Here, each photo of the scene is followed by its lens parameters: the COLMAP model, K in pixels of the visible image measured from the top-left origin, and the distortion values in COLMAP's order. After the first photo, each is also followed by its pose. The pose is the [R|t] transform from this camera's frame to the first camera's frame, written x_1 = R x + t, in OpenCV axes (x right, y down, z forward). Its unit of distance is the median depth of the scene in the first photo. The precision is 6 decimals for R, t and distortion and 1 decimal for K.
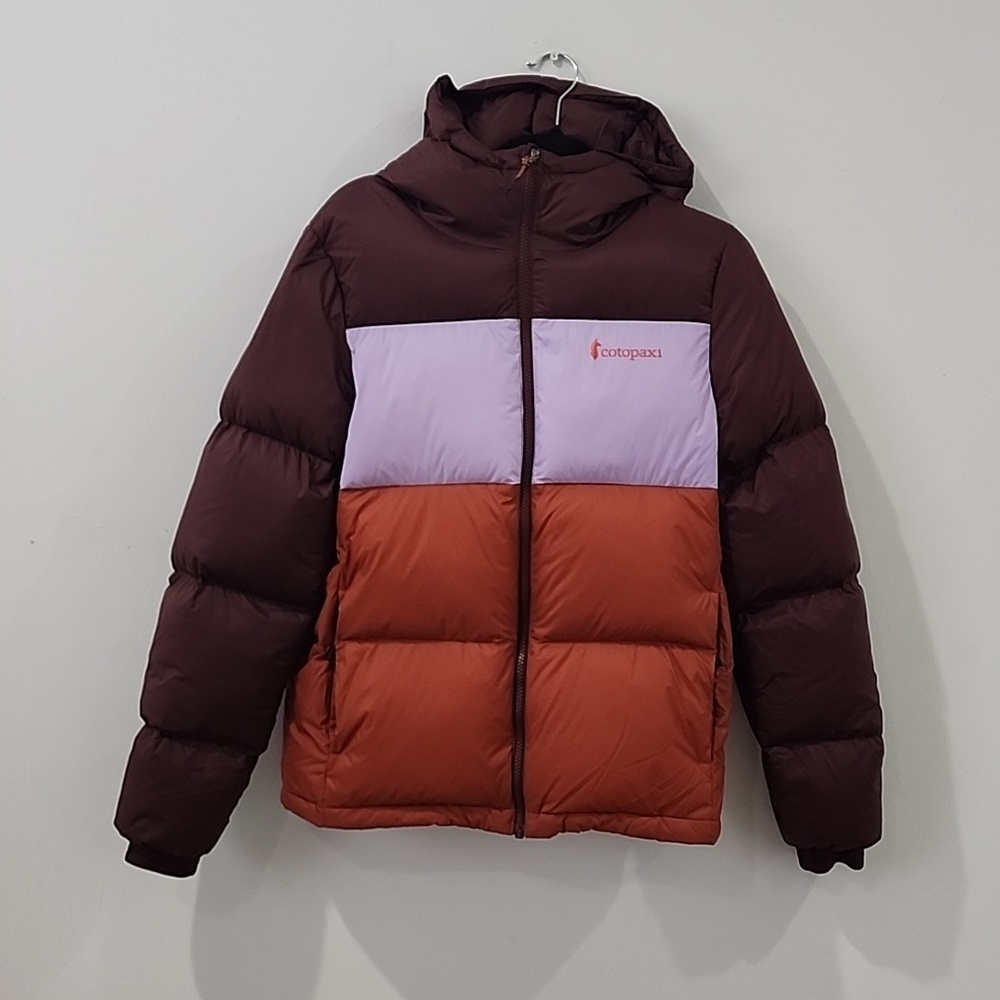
lens RADIAL K [[1388.4, 0, 504.3], [0, 1388.4, 500.9], [0, 0, 1]] dist [0.191413, -0.578112]
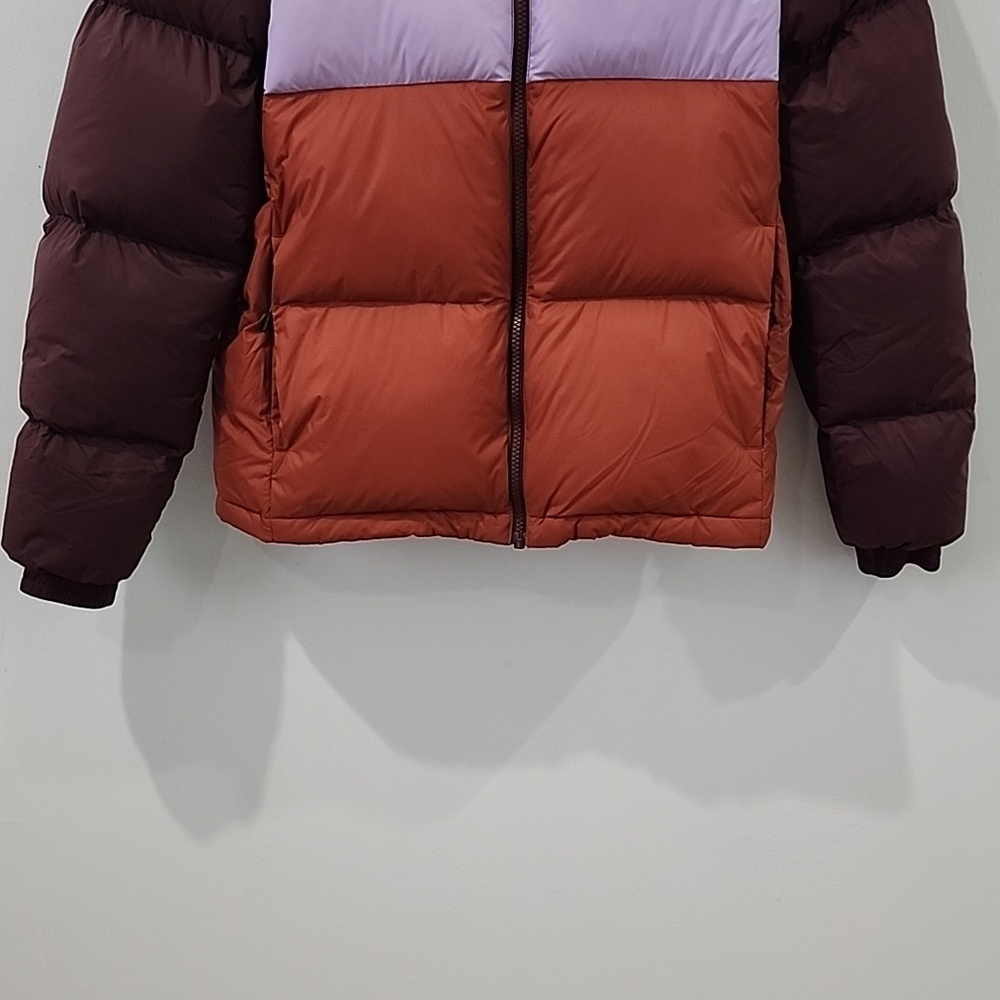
lens RADIAL K [[1388.4, 0, 504.3], [0, 1388.4, 500.9], [0, 0, 1]] dist [0.191413, -0.578112]
pose [[0.999094, -0.030986, 0.029185, -0.020403], [0.024649, 0.980128, 0.196827, 0.058265], [-0.034704, -0.195929, 0.980004, 0.230348]]
